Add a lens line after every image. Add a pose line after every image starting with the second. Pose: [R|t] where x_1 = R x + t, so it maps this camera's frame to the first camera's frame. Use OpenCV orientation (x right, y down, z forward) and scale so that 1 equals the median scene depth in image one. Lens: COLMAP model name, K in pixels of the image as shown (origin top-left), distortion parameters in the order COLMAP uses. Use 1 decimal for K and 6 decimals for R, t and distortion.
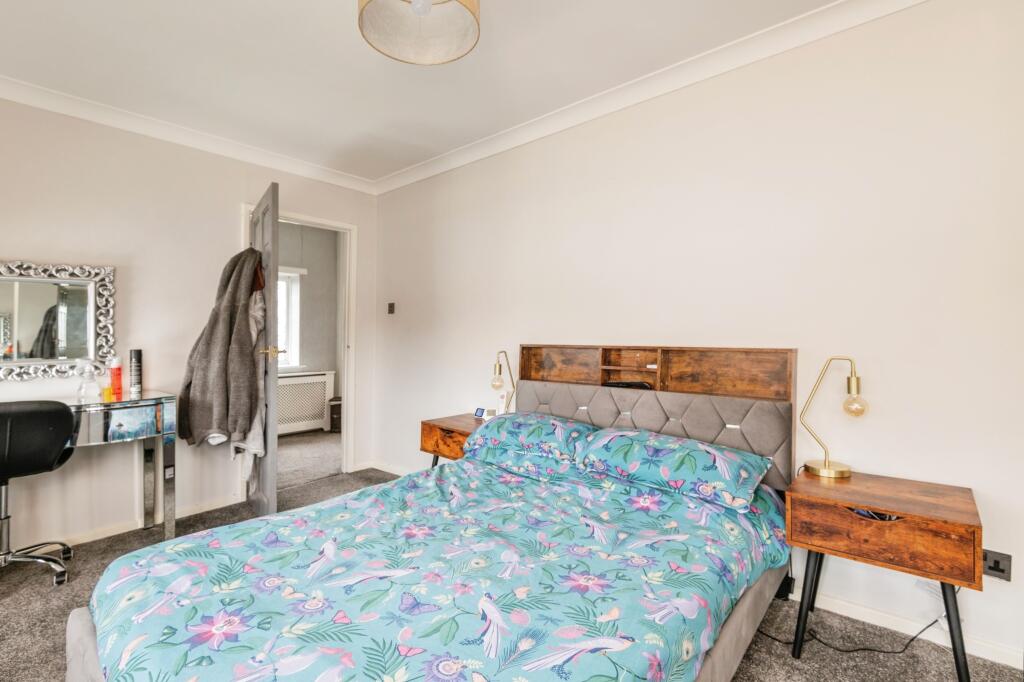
lens RADIAL K [[469.6, 0, 511.9], [0, 469.6, 336.1], [0, 0, 1]] dist [0.019276, -0.000458]
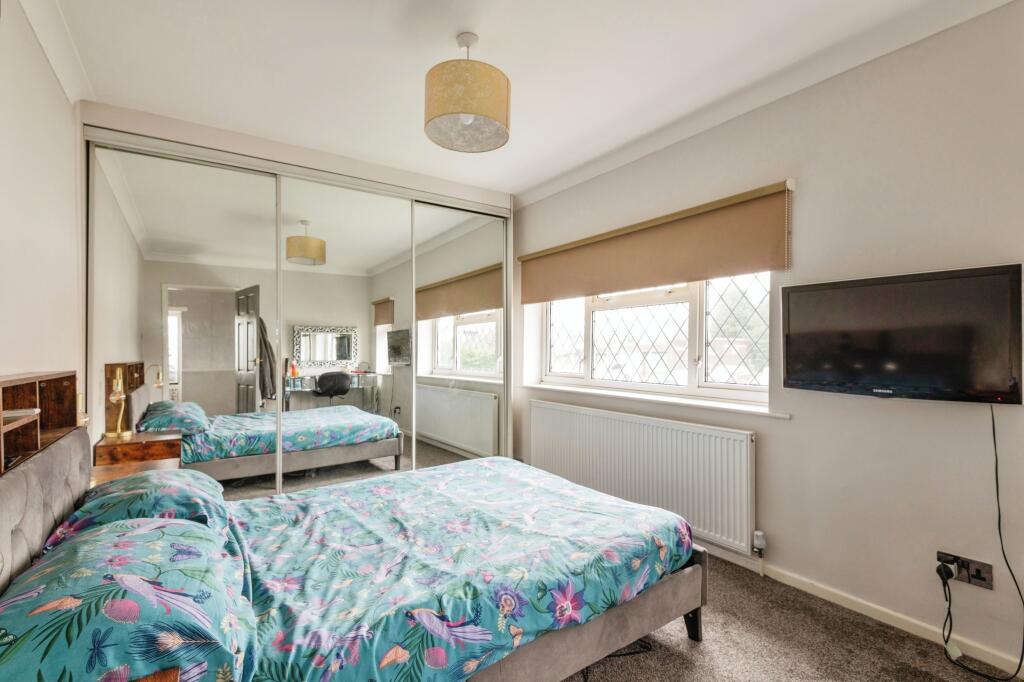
lens RADIAL K [[469.6, 0, 512.2], [0, 469.6, 341.9], [0, 0, 1]] dist [0.019276, -0.000458]
pose [[-0.962807, 0.005882, 0.270127, -0.625577], [0.005928, 0.999982, -0.000646, -0.022358], [-0.270126, 0.000979, -0.962824, 2.026695]]
